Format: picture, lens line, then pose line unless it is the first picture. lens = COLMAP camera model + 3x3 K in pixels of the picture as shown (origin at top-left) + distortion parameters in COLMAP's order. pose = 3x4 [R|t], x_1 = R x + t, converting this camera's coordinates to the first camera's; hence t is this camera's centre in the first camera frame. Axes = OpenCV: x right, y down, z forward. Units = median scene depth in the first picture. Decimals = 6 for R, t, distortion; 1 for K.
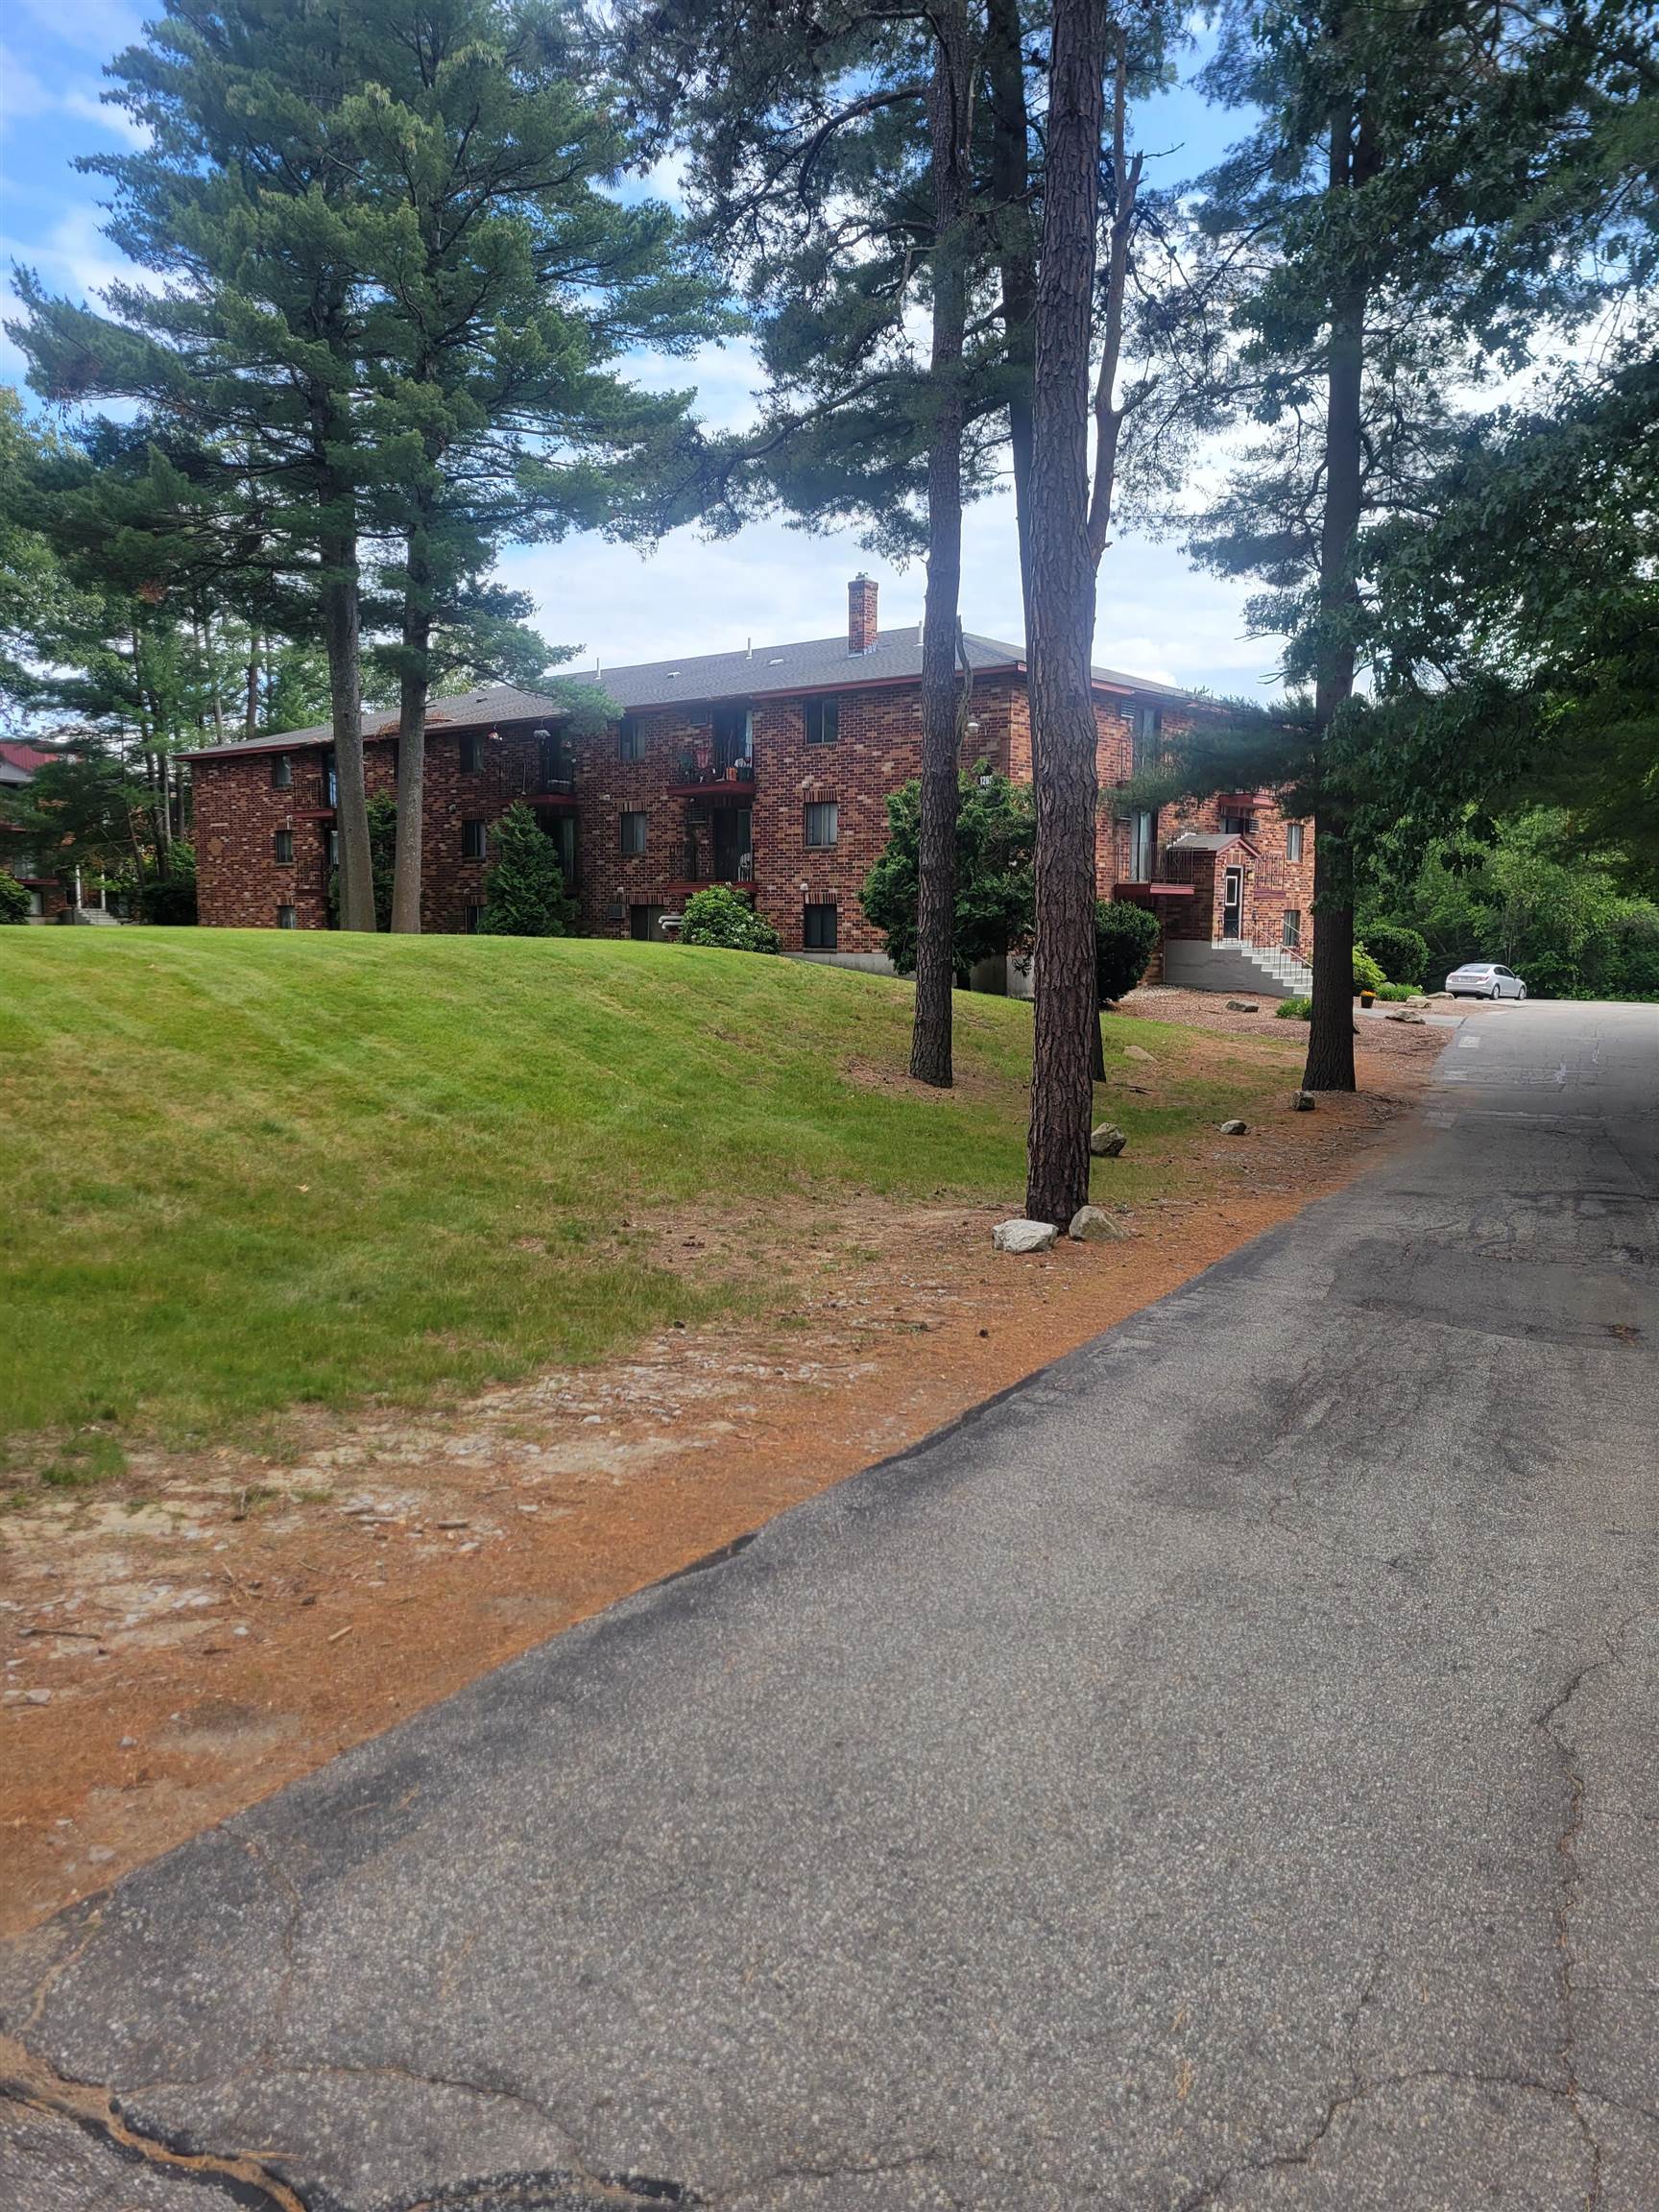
lens RADIAL K [[1664.9, 0, 819.8], [0, 1664.9, 1125.2], [0, 0, 1]] dist [0.058310, -0.047104]
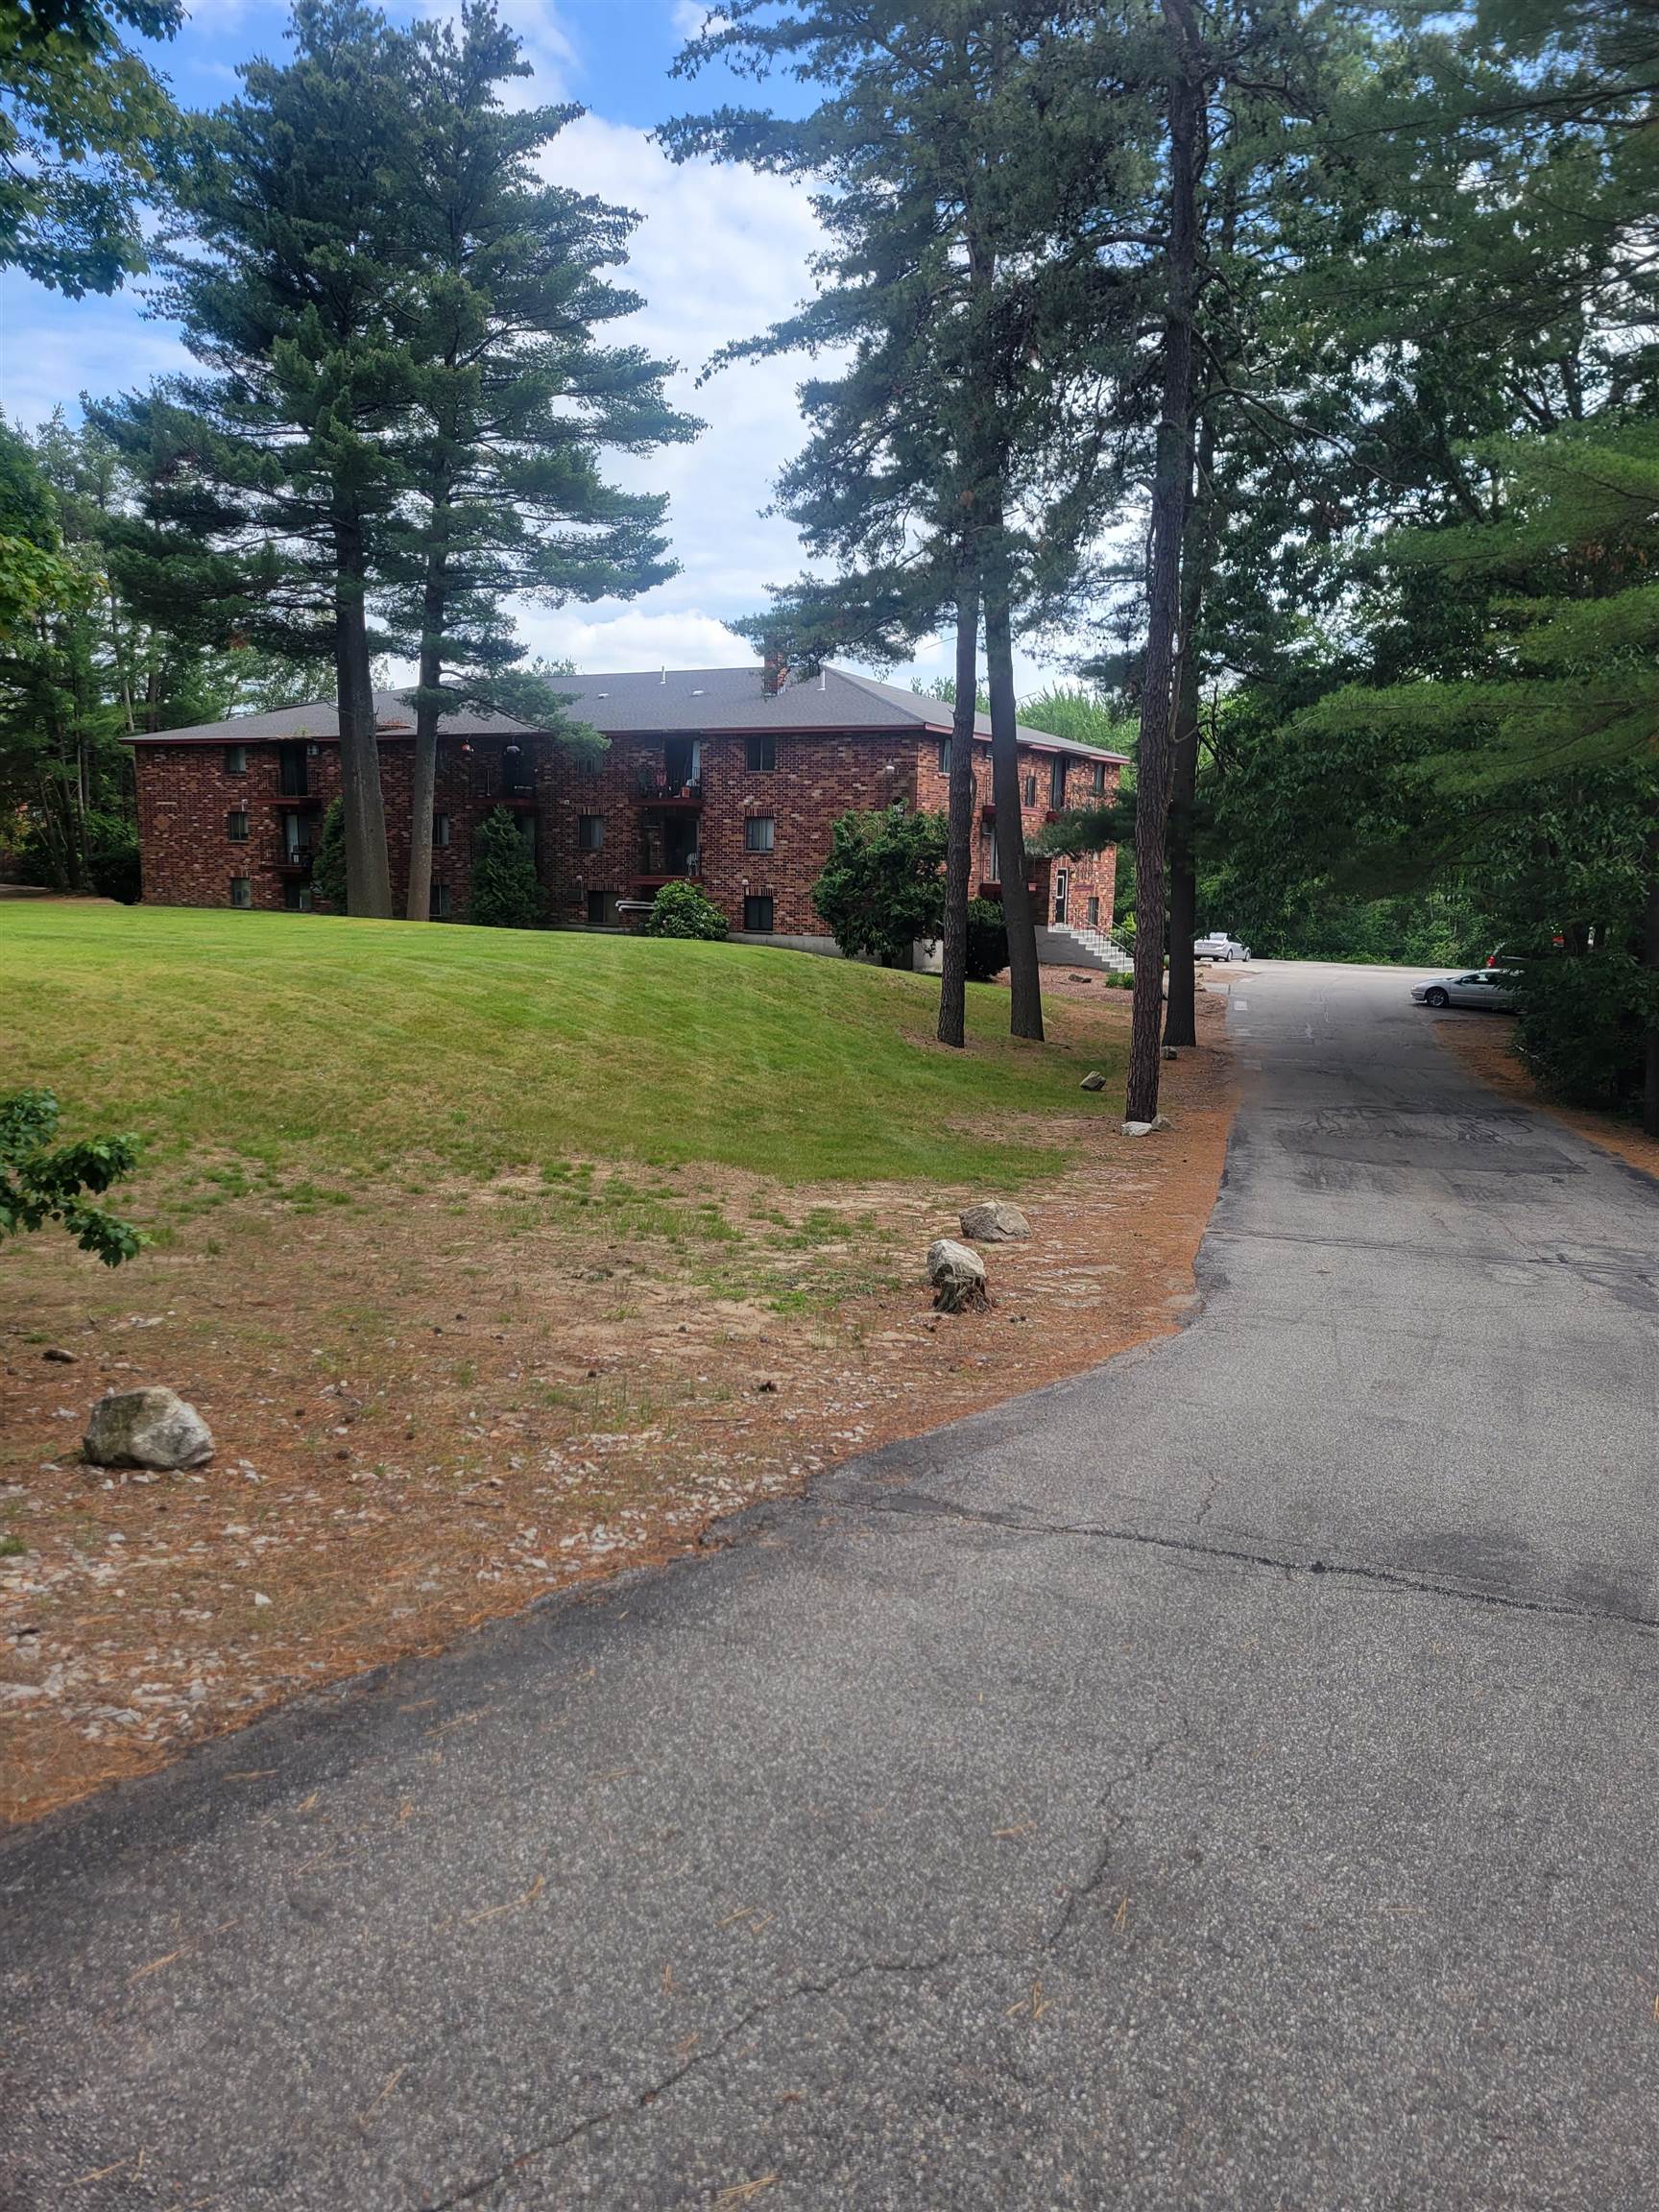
lens RADIAL K [[1664.9, 0, 819.8], [0, 1664.9, 1125.2], [0, 0, 1]] dist [0.058310, -0.047104]
pose [[0.985018, -0.014203, 0.171867, -0.177399], [0.007401, 0.999166, 0.040154, -0.007172], [-0.172294, -0.038281, 0.984302, -0.283085]]
